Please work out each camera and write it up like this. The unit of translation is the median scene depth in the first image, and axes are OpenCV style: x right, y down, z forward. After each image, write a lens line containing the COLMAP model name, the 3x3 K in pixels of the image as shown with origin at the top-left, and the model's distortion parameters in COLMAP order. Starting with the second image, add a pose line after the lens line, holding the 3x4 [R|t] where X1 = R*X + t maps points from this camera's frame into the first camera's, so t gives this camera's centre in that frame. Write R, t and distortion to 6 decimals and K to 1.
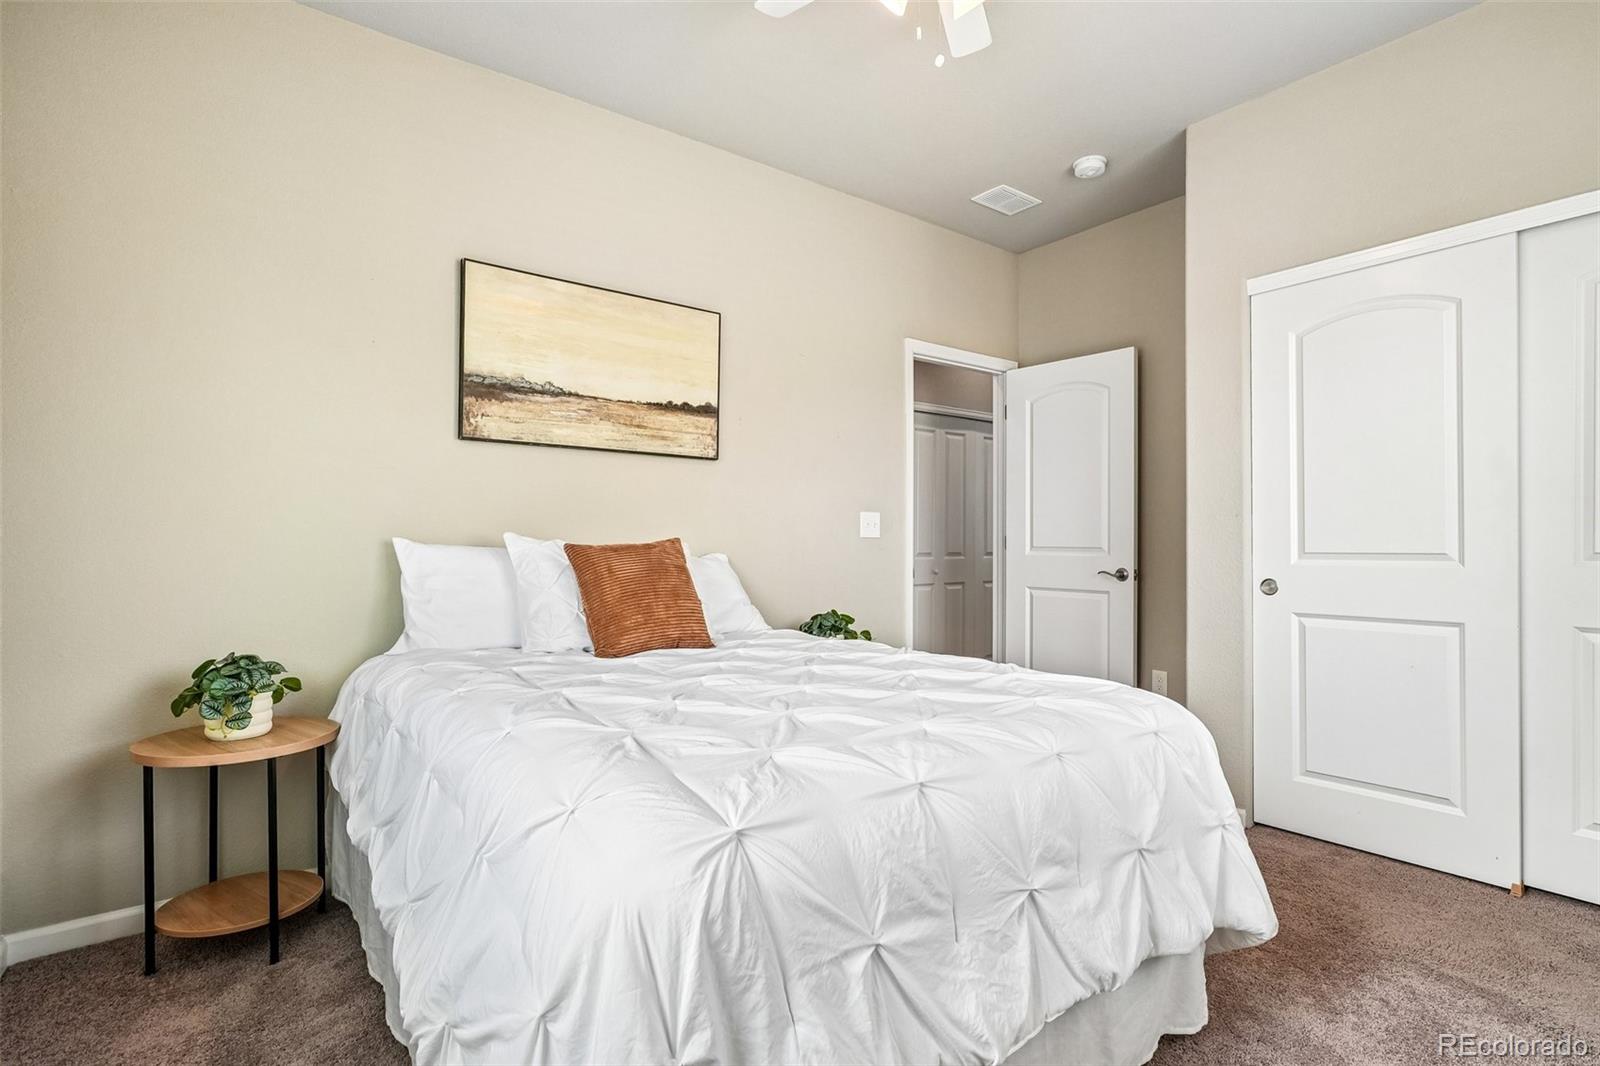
lens RADIAL K [[790.8, 0, 804.9], [0, 790.8, 537.4], [0, 0, 1]] dist [-0.021571, 0.009460]
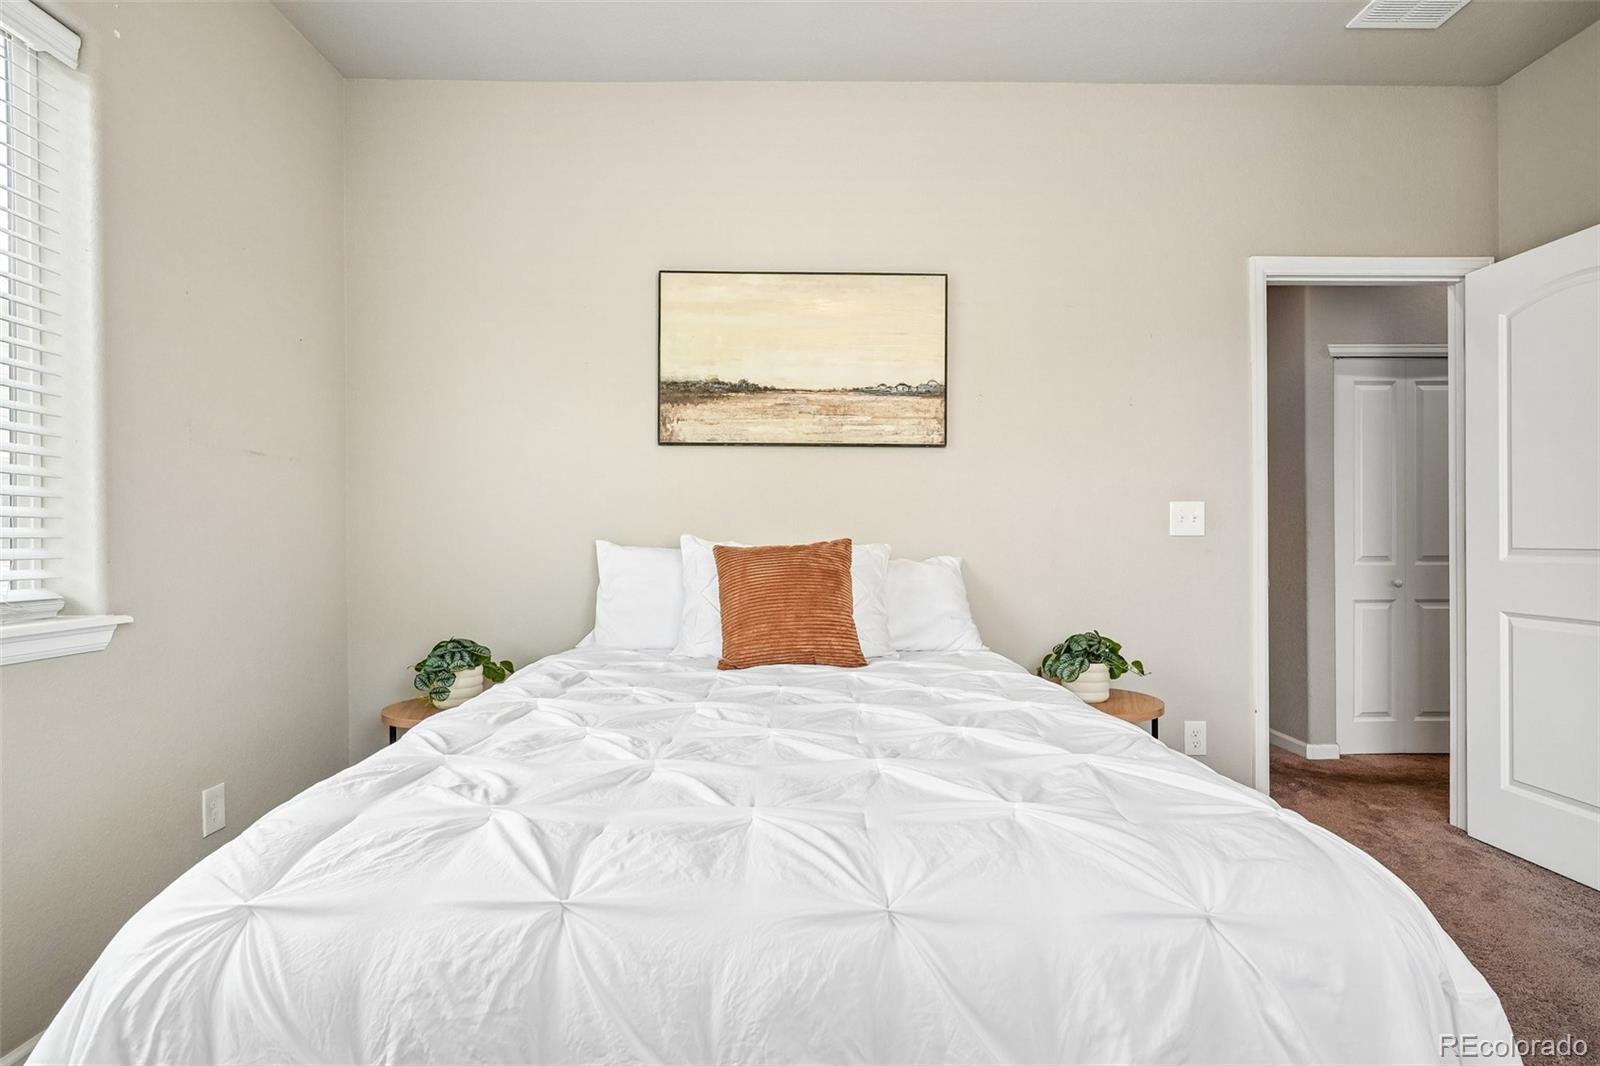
lens RADIAL K [[790.8, 0, 805.9], [0, 790.8, 539.9], [0, 0, 1]] dist [-0.021571, 0.009460]
pose [[0.804441, -0.006536, -0.593997, 0.310461], [0.008242, 0.999966, 0.000158, 0.001643], [0.593976, -0.005023, 0.804467, 0.255555]]
